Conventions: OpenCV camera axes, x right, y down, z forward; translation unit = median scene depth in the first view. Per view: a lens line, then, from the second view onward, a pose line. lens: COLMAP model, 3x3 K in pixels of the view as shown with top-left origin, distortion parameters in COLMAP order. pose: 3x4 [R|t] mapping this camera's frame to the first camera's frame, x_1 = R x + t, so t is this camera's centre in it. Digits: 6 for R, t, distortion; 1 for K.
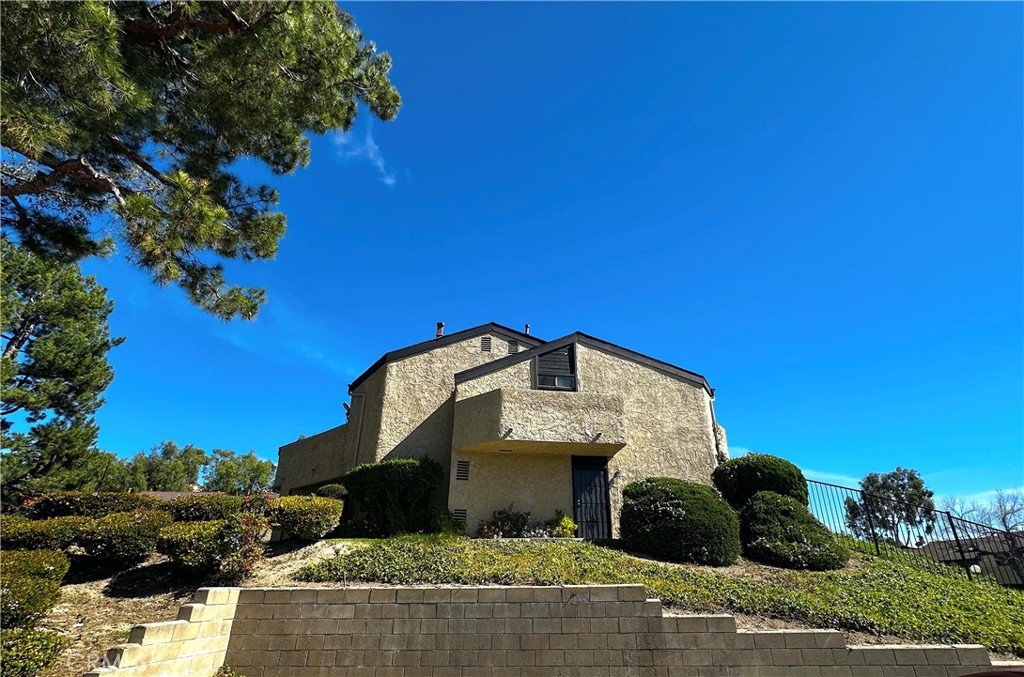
lens RADIAL K [[452.8, 0, 534.0], [0, 452.8, 410.3], [0, 0, 1]] dist [-0.002269, -0.000003]
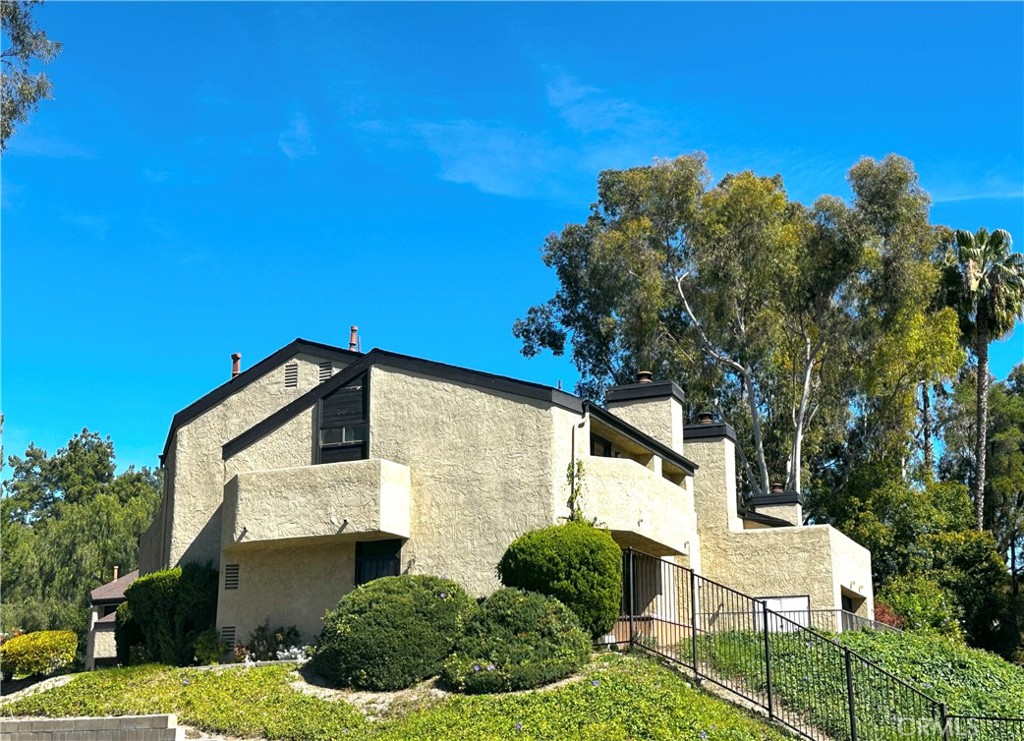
lens RADIAL K [[1419.8, 0, 512.0], [0, 1419.8, 370.5], [0, 0, 1]] dist [0.037609, 0.040127]
pose [[0.843491, -0.139309, -0.518764, 1.543343], [0.203454, 0.976683, 0.068529, -0.280042], [0.497121, -0.163348, 0.852166, -0.786058]]
